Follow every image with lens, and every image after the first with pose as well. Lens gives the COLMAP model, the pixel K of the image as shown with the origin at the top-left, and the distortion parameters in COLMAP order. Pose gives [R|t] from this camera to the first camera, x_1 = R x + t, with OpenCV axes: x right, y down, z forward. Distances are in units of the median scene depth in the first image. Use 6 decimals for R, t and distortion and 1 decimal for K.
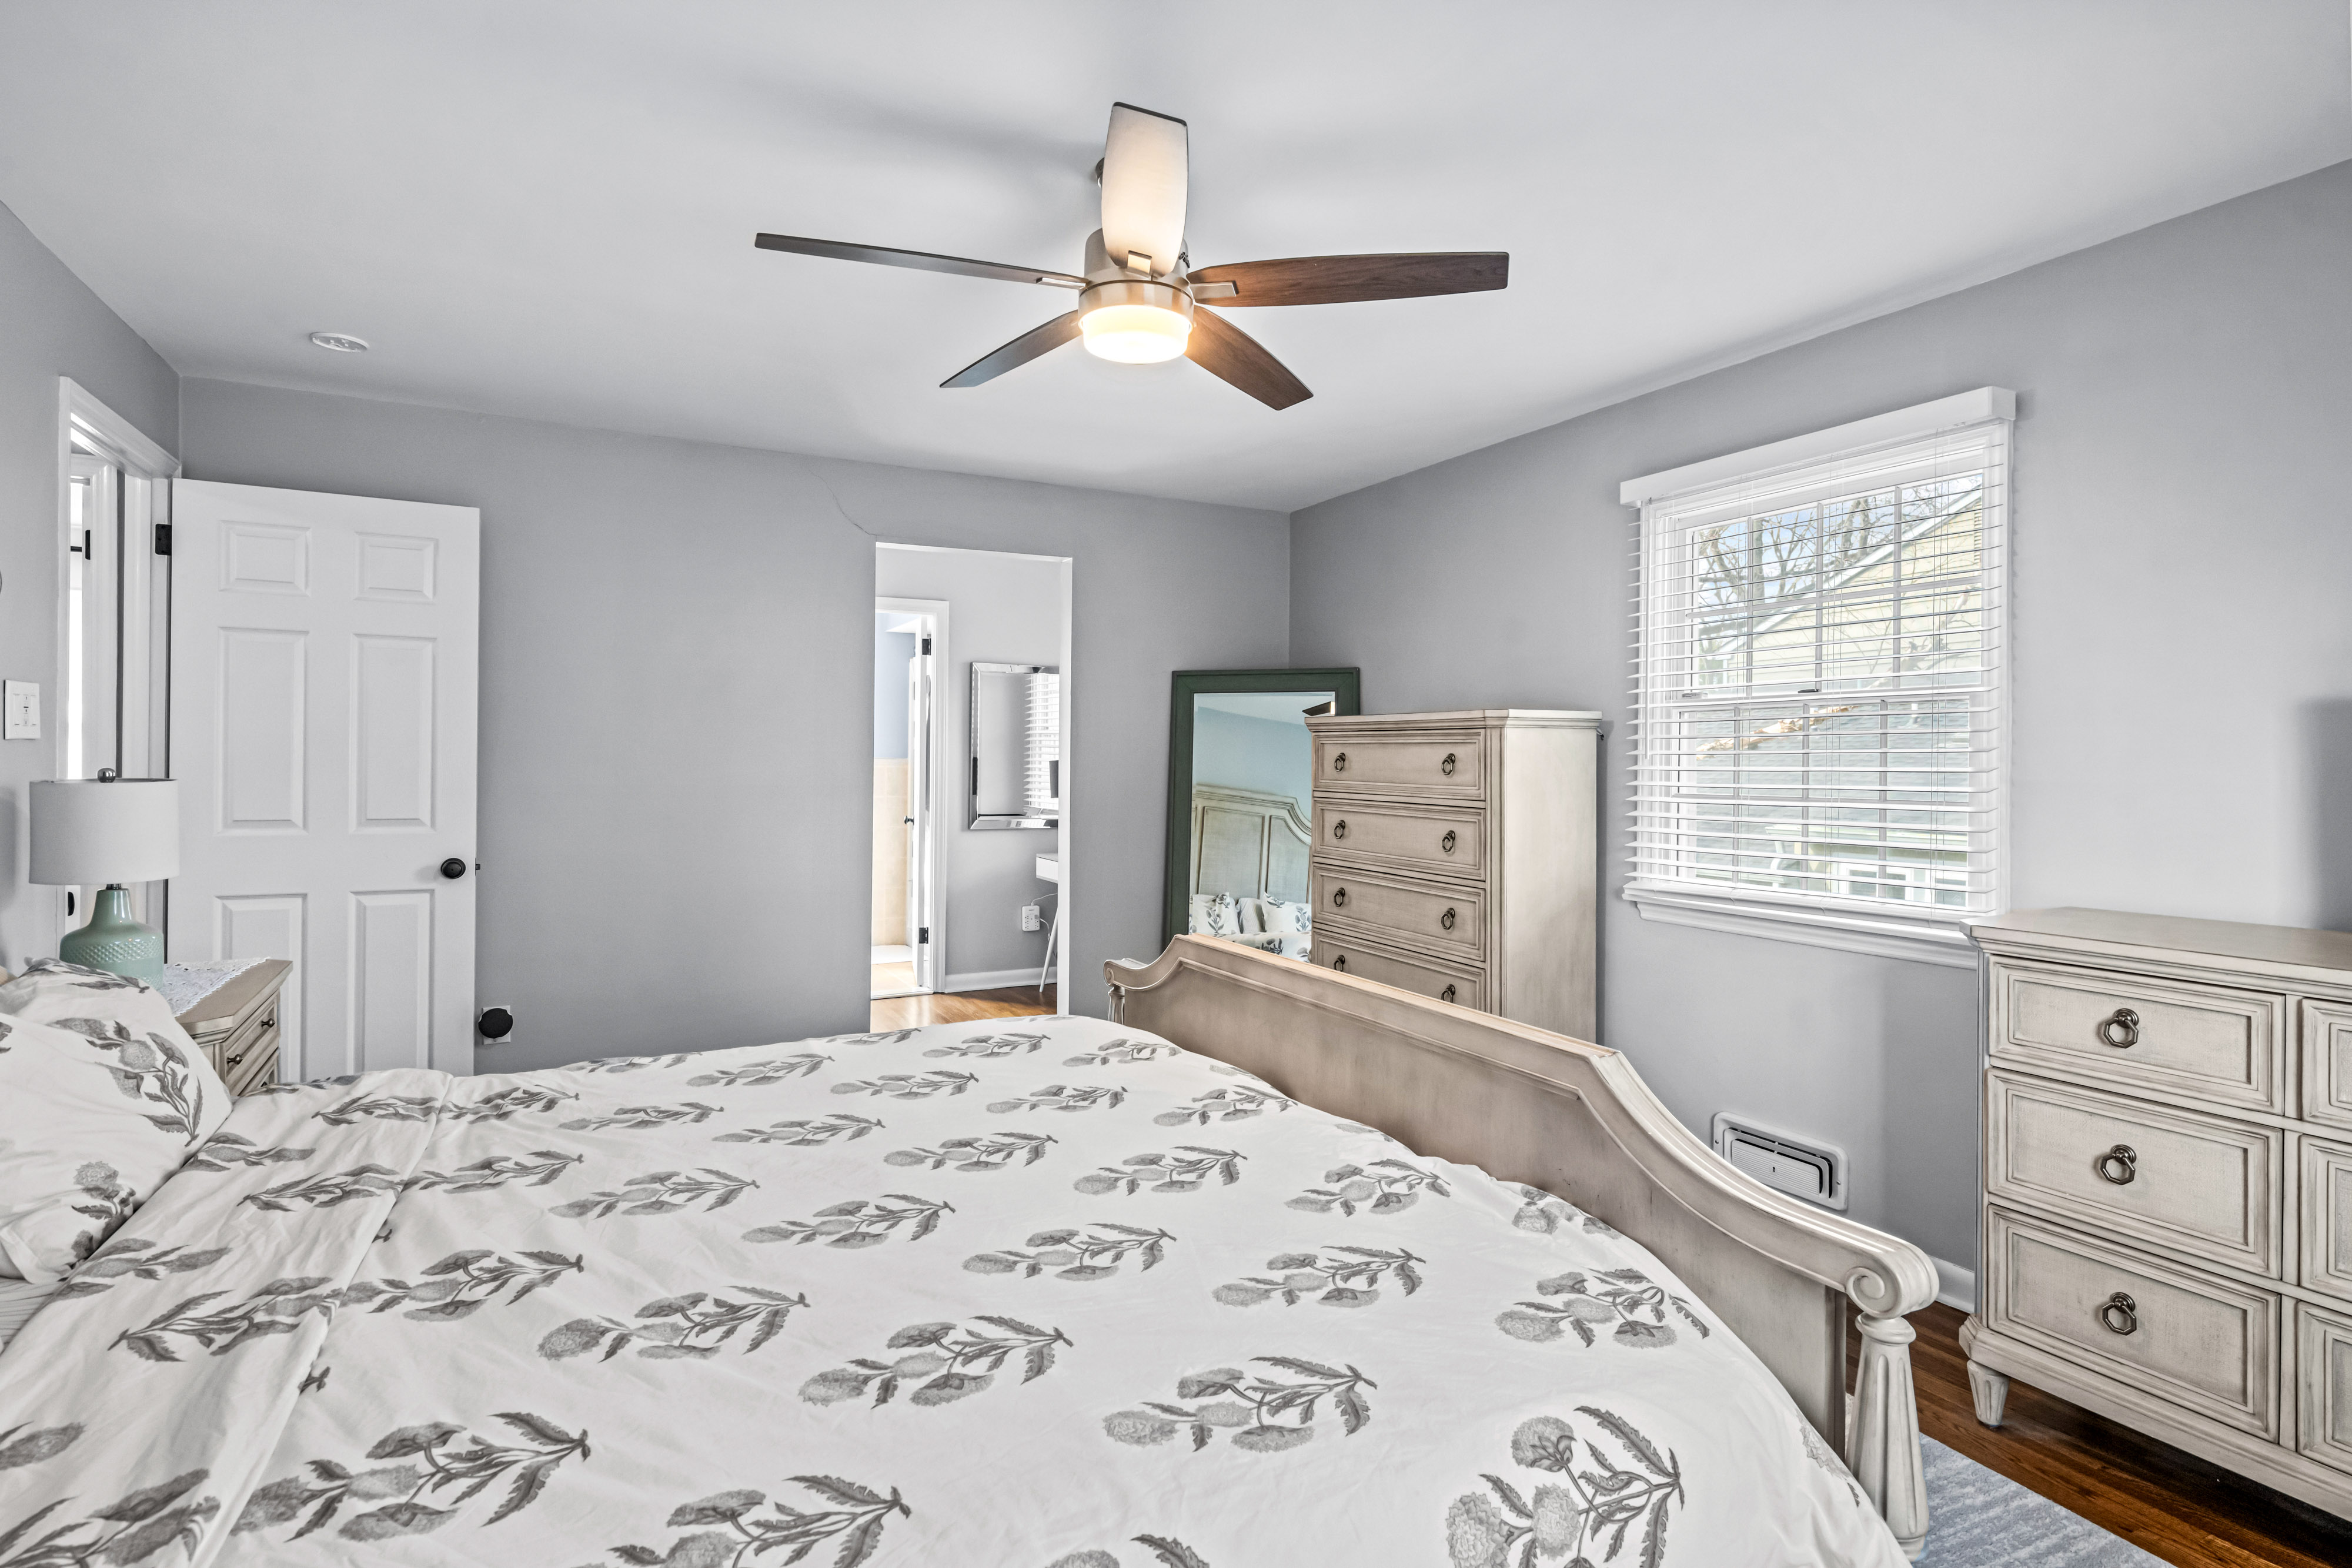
lens RADIAL K [[1213.5, 0, 1176.0], [0, 1213.5, 784.0], [0, 0, 1]] dist [0.001020, -0.000065]
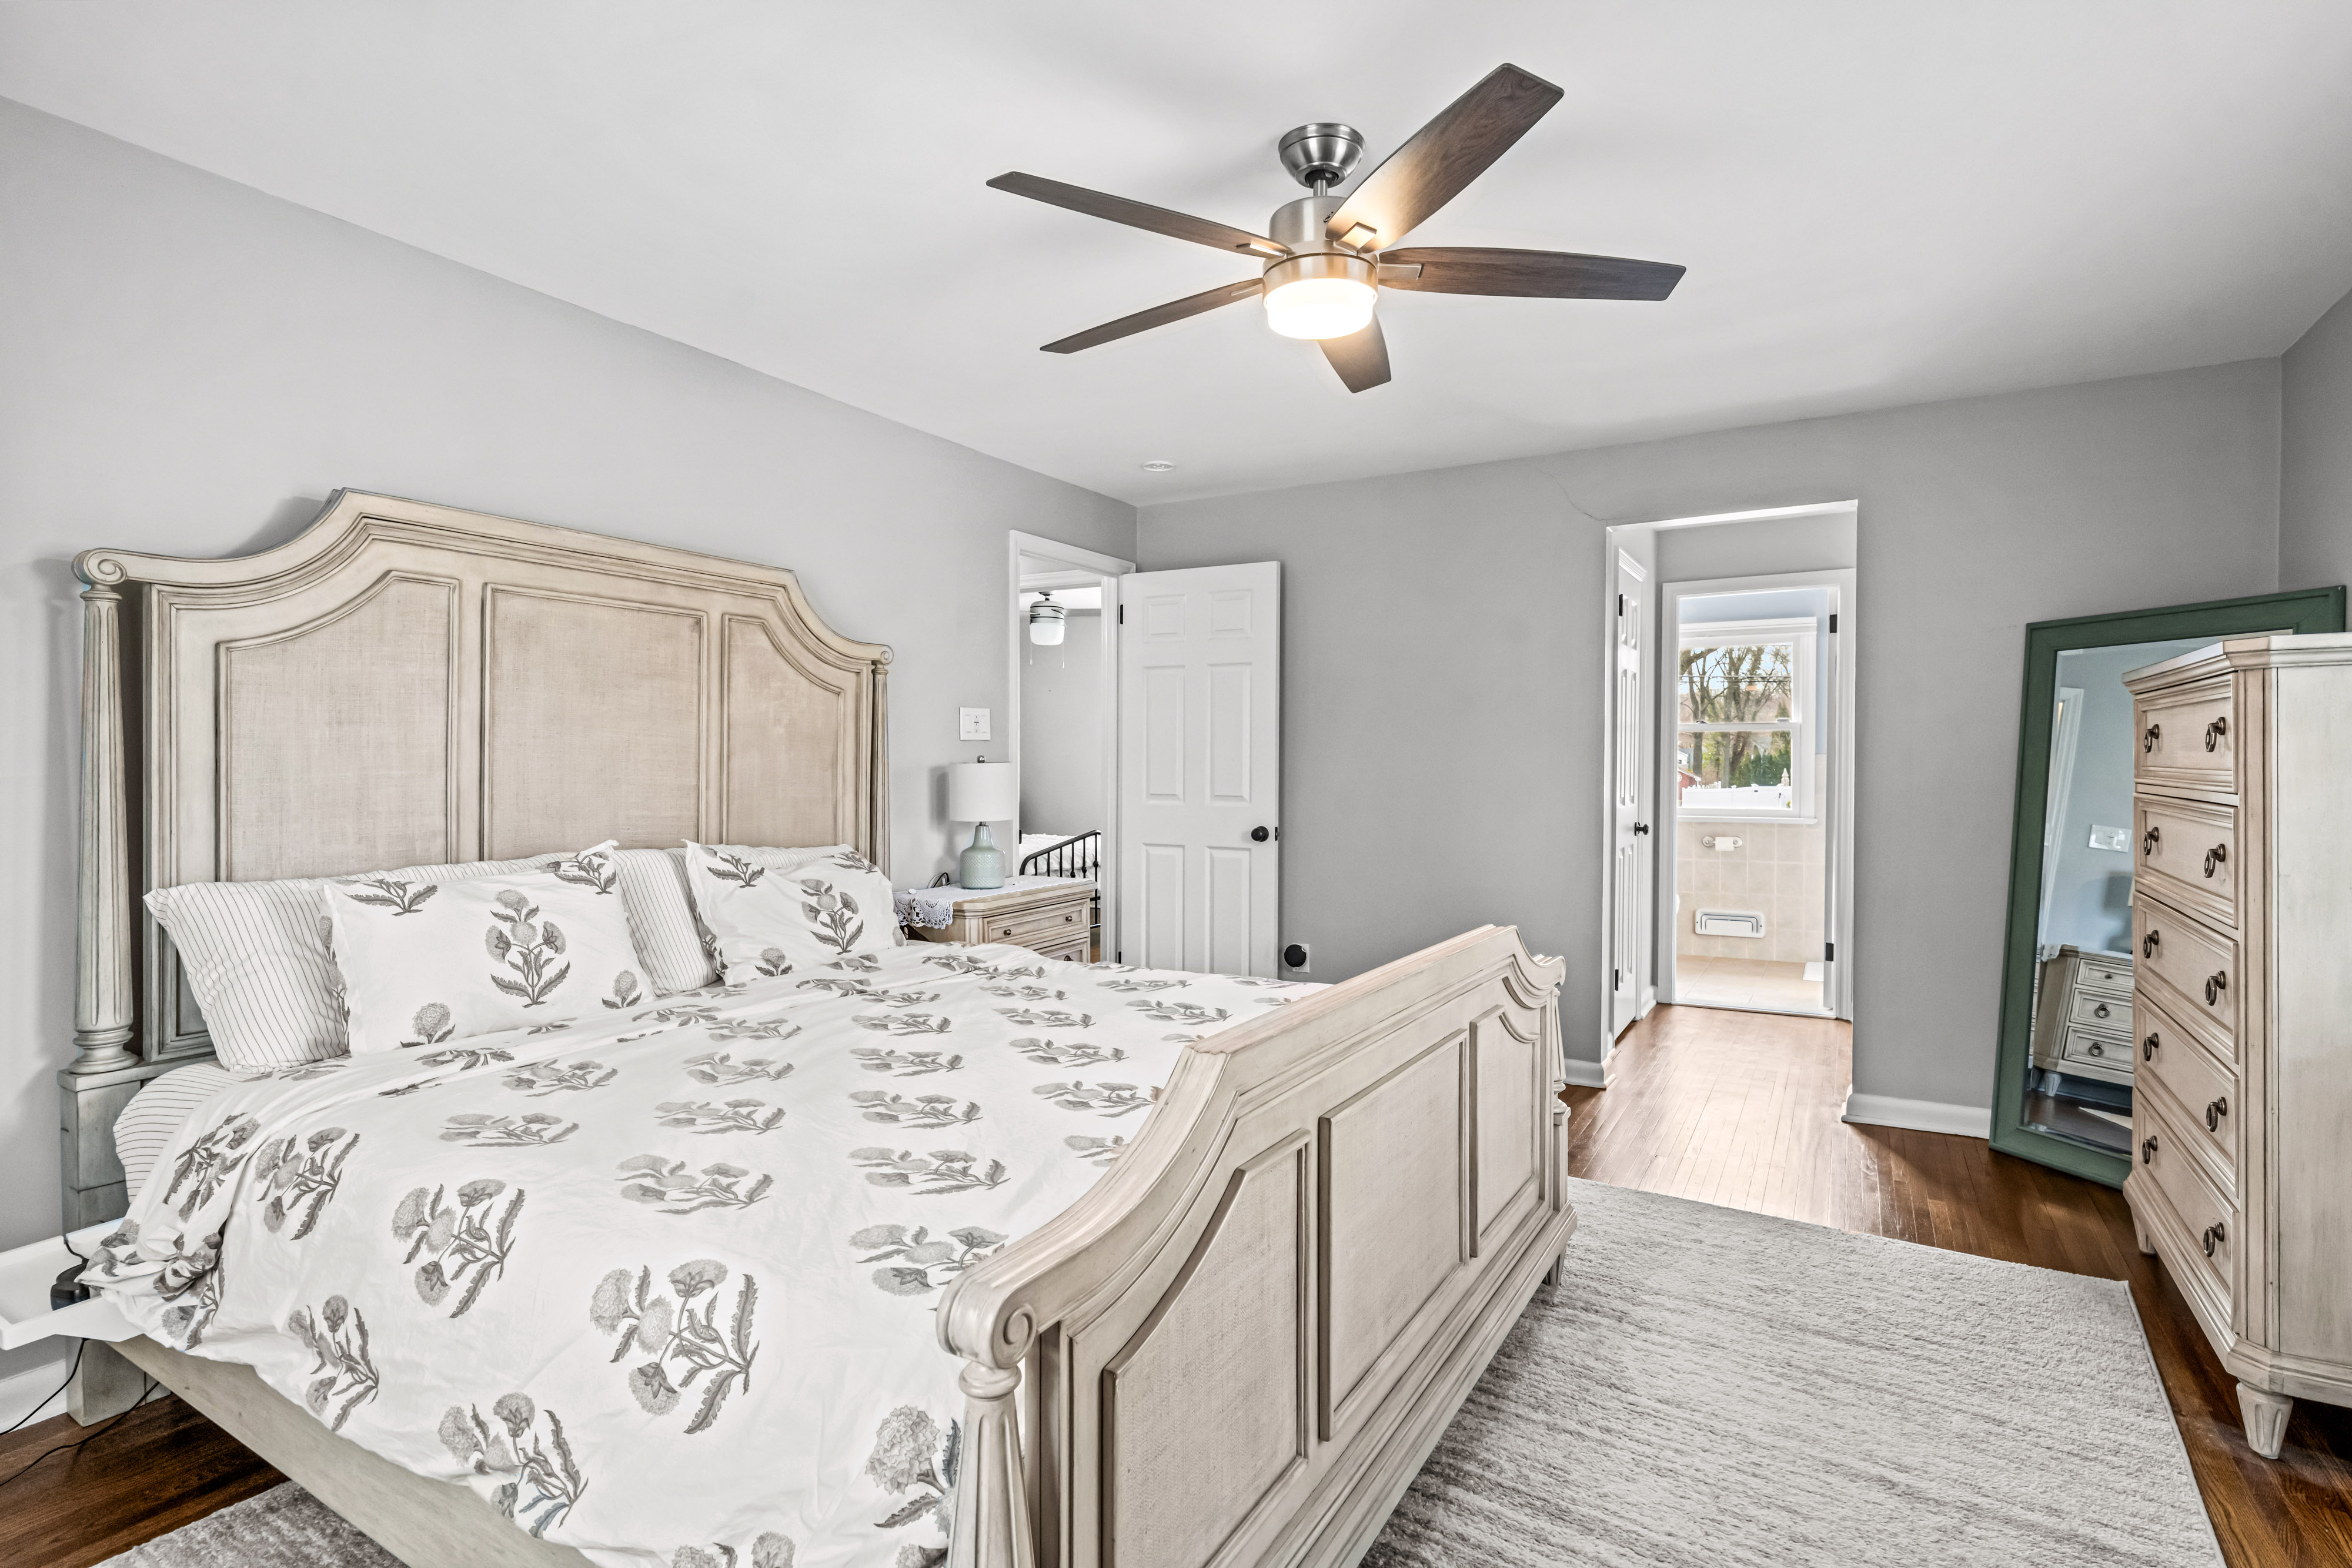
lens RADIAL K [[1183.0, 0, 1171.3], [0, 1183.0, 795.6], [0, 0, 1]] dist [0.002338, -0.000095]
pose [[0.513219, 0.015487, -0.858118, 0.979604], [-0.013769, 0.999857, 0.009811, 0.032758], [0.858147, 0.006781, 0.513359, 0.509441]]
